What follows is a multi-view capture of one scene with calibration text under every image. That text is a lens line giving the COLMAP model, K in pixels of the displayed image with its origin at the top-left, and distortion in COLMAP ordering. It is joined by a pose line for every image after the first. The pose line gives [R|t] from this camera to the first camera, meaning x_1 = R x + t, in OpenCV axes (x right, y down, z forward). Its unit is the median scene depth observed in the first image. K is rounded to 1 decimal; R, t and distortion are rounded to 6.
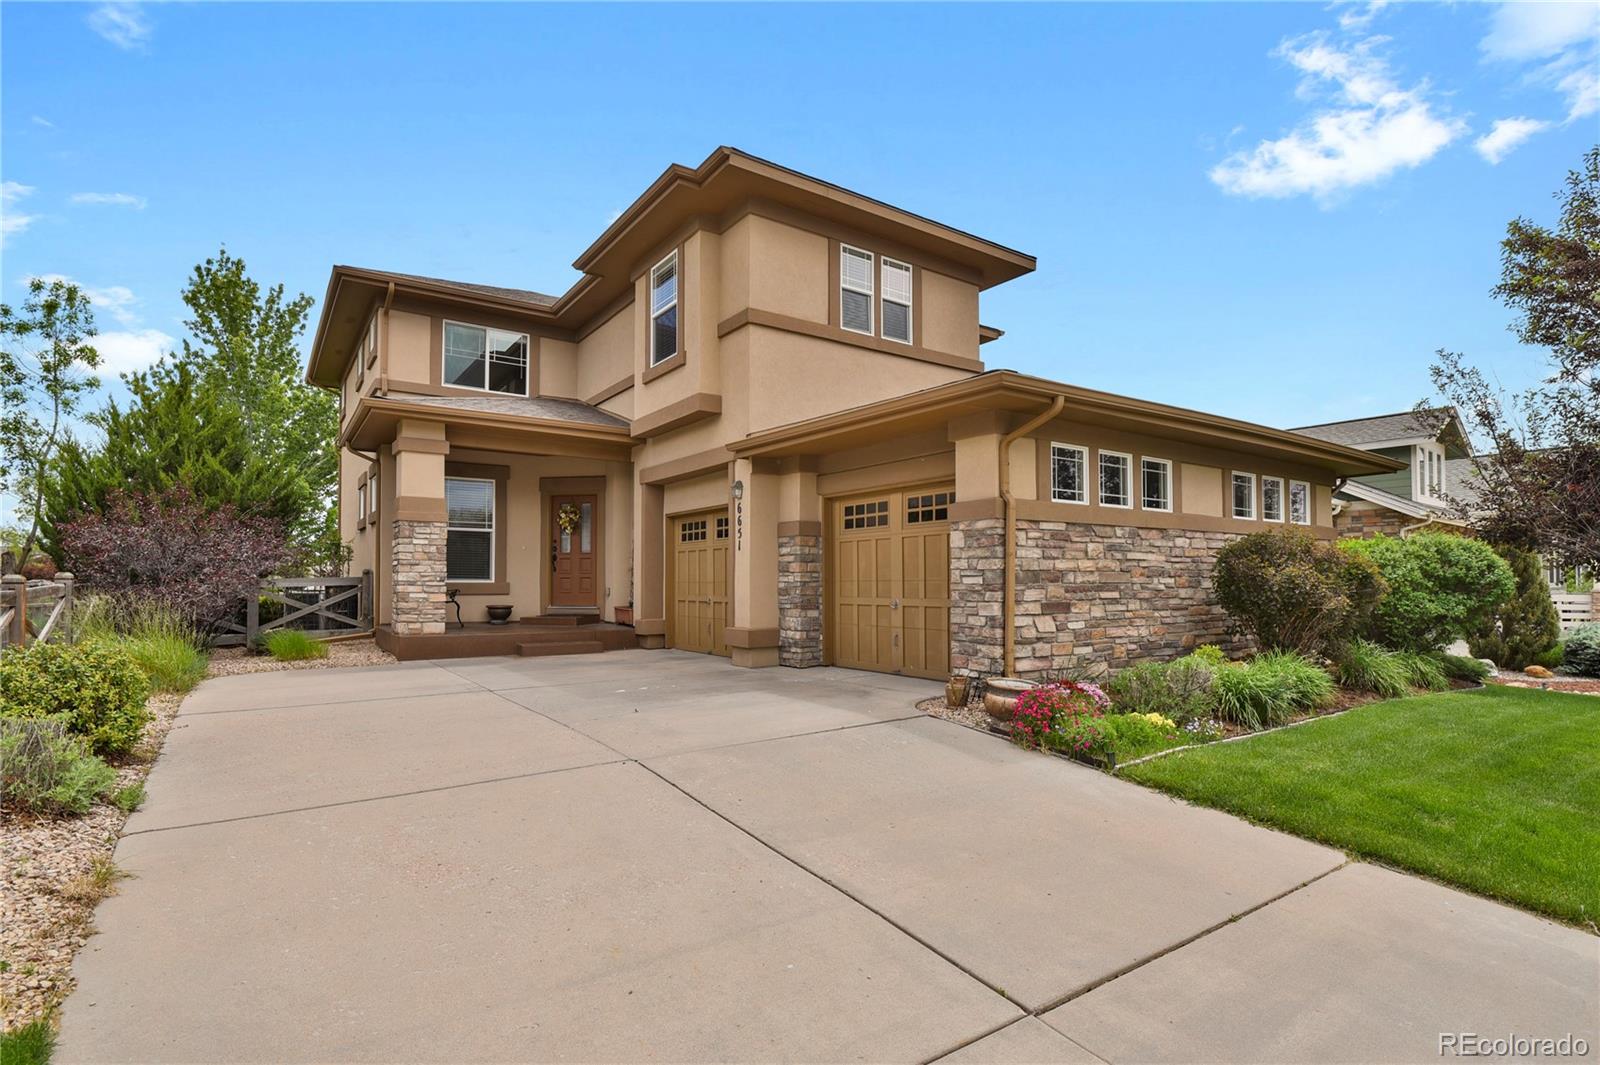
lens RADIAL K [[788.3, 0, 818.8], [0, 788.3, 559.6], [0, 0, 1]] dist [-0.015198, -0.005711]
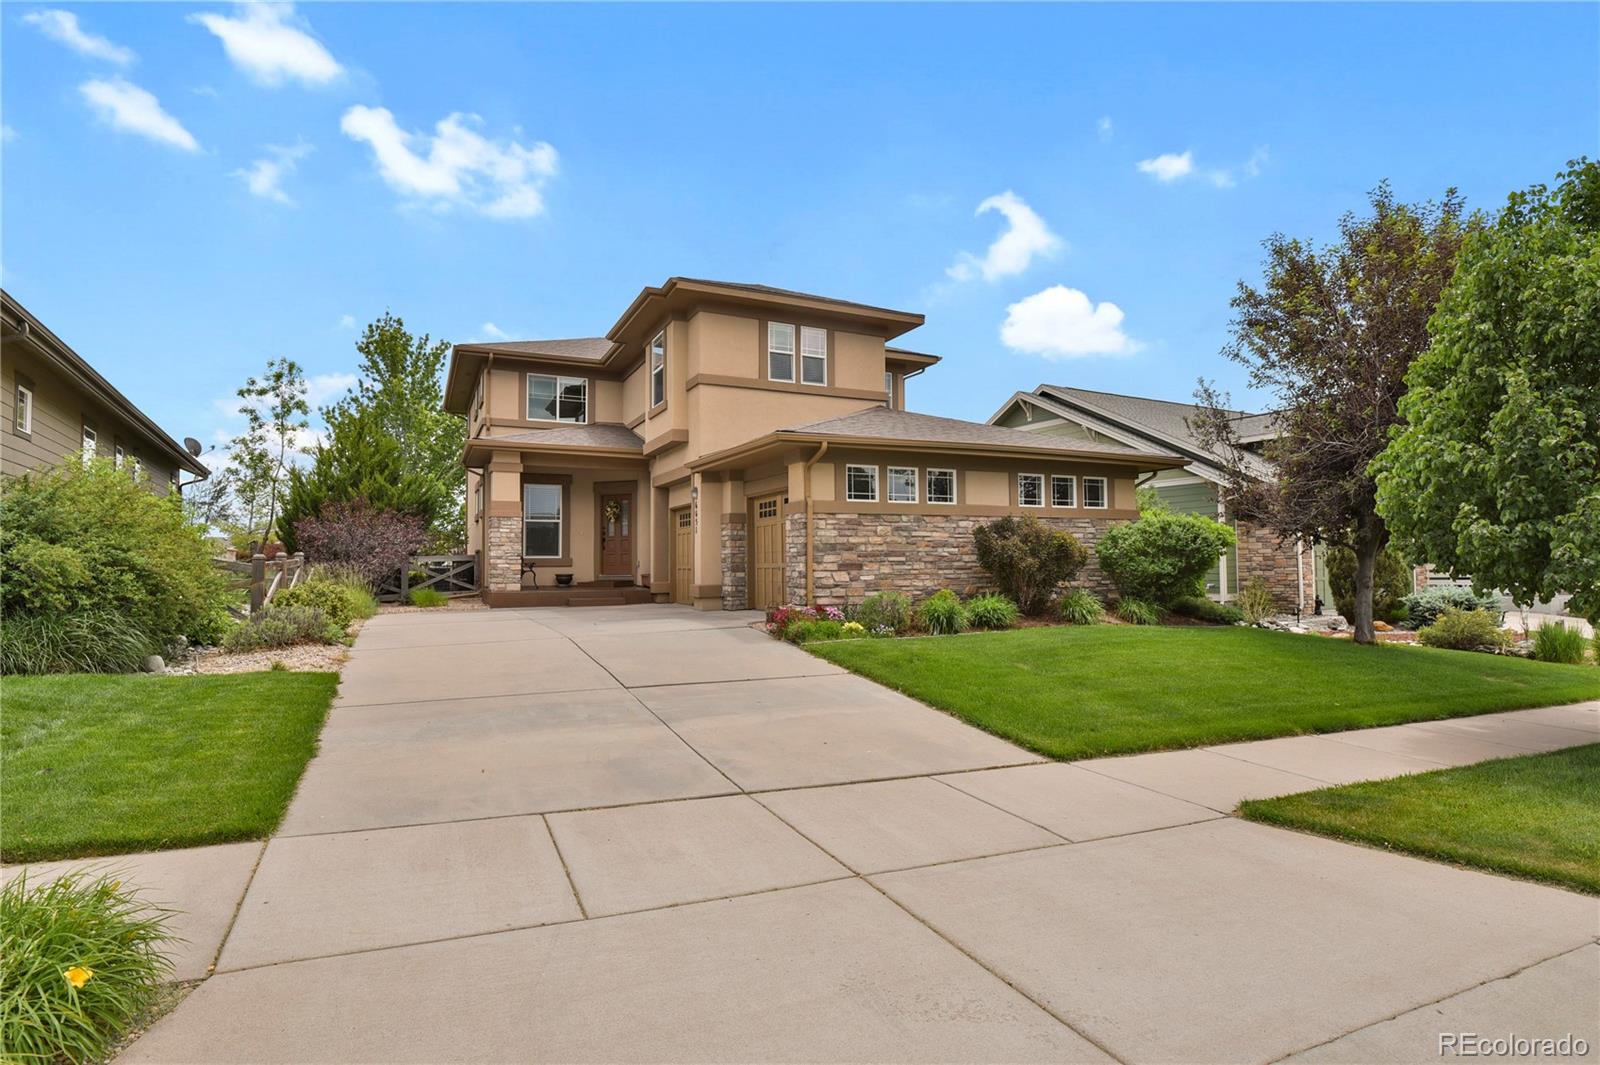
lens RADIAL K [[796.4, 0, 801.3], [0, 796.4, 517.7], [0, 0, 1]] dist [-0.000788, 0.001048]
pose [[0.984959, -0.017360, -0.171916, 0.331146], [0.012675, 0.999519, -0.028312, 0.003906], [0.172325, 0.025707, 0.984705, -0.431011]]
